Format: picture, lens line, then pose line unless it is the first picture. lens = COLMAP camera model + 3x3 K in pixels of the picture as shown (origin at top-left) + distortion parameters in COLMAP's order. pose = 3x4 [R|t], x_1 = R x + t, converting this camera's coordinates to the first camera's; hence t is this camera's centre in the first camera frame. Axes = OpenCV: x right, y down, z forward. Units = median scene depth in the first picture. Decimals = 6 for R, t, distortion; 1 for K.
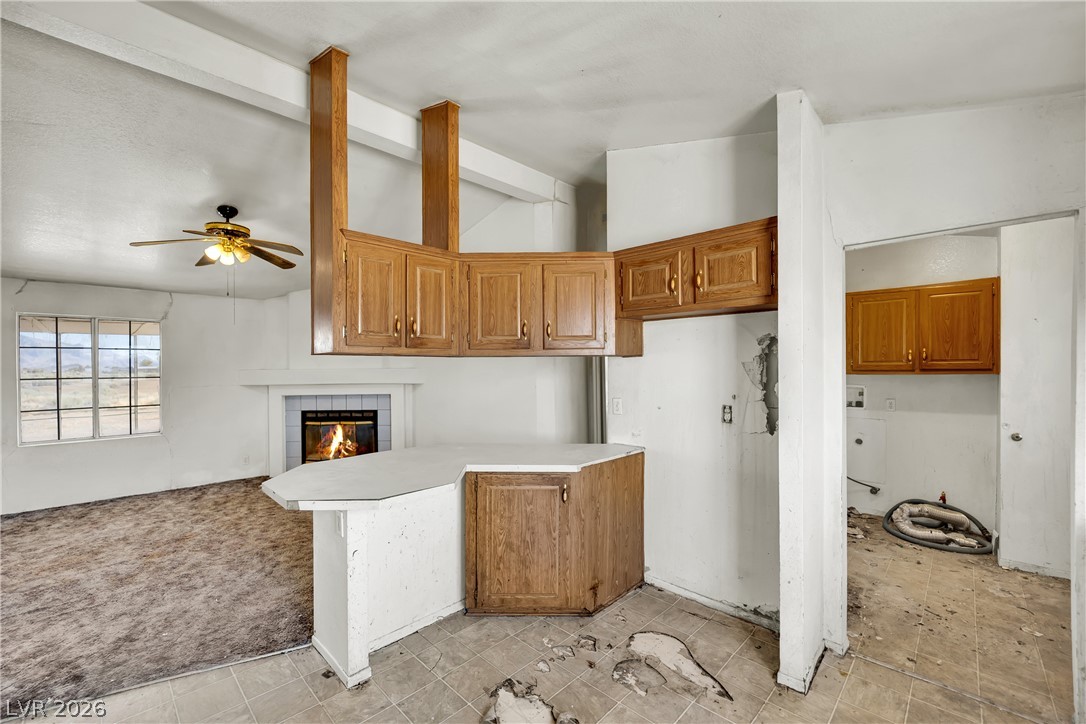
lens RADIAL K [[439.2, 0, 533.0], [0, 439.2, 371.7], [0, 0, 1]] dist [-0.025198, 0.001023]
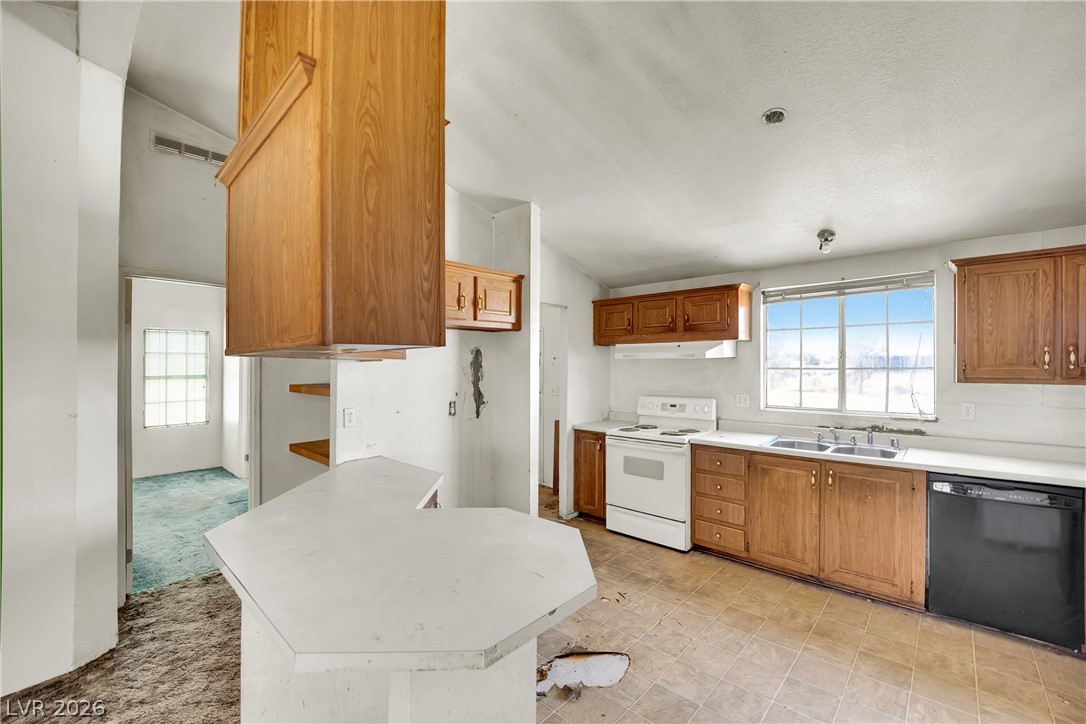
lens RADIAL K [[439.2, 0, 546.4], [0, 439.2, 368.8], [0, 0, 1]] dist [-0.025198, 0.001023]
pose [[-0.037233, -0.001092, 0.999306, -0.838364], [0.022011, 0.999756, 0.001912, -0.013694], [-0.999064, 0.022067, -0.037200, 0.780771]]
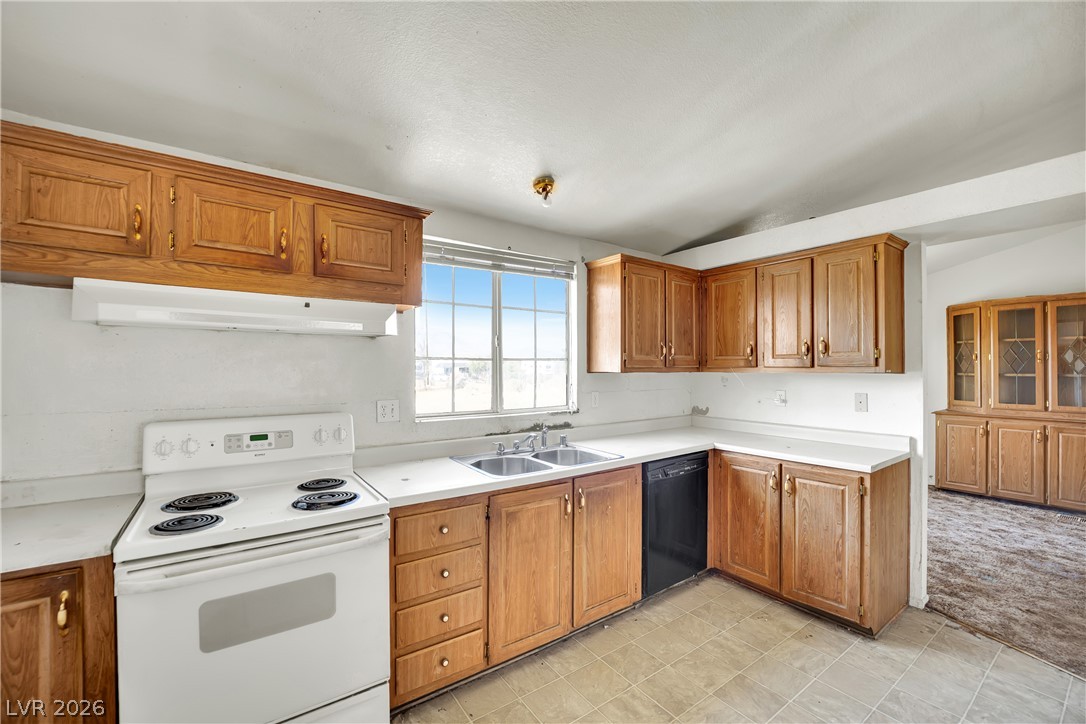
lens RADIAL K [[439.2, 0, 533.8], [0, 439.2, 368.9], [0, 0, 1]] dist [-0.025198, 0.001023]
pose [[-0.983150, 0.001197, 0.182796, 0.186563], [0.005434, 0.999728, 0.022679, 0.008389], [-0.182719, 0.023290, -0.982889, 0.882916]]
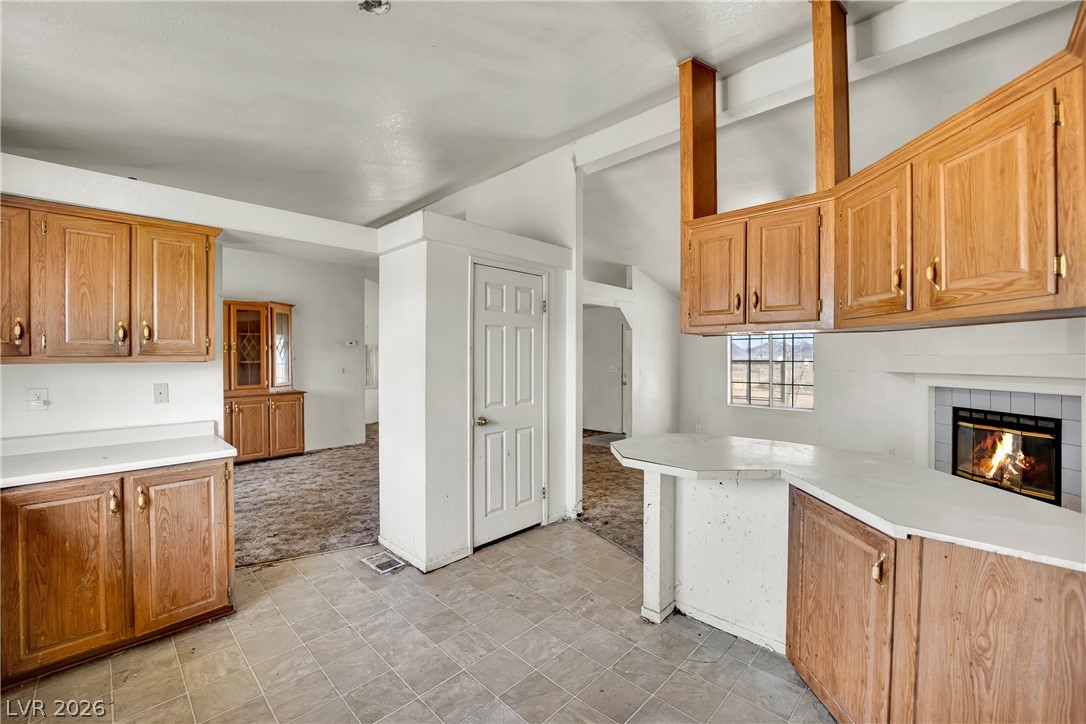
lens RADIAL K [[439.2, 0, 548.0], [0, 439.2, 360.0], [0, 0, 1]] dist [-0.025198, 0.001023]
pose [[0.019061, 0.010821, -0.999760, 0.601221], [-0.016758, 0.999804, 0.010502, 0.016773], [0.999678, 0.016553, 0.019238, 0.561006]]
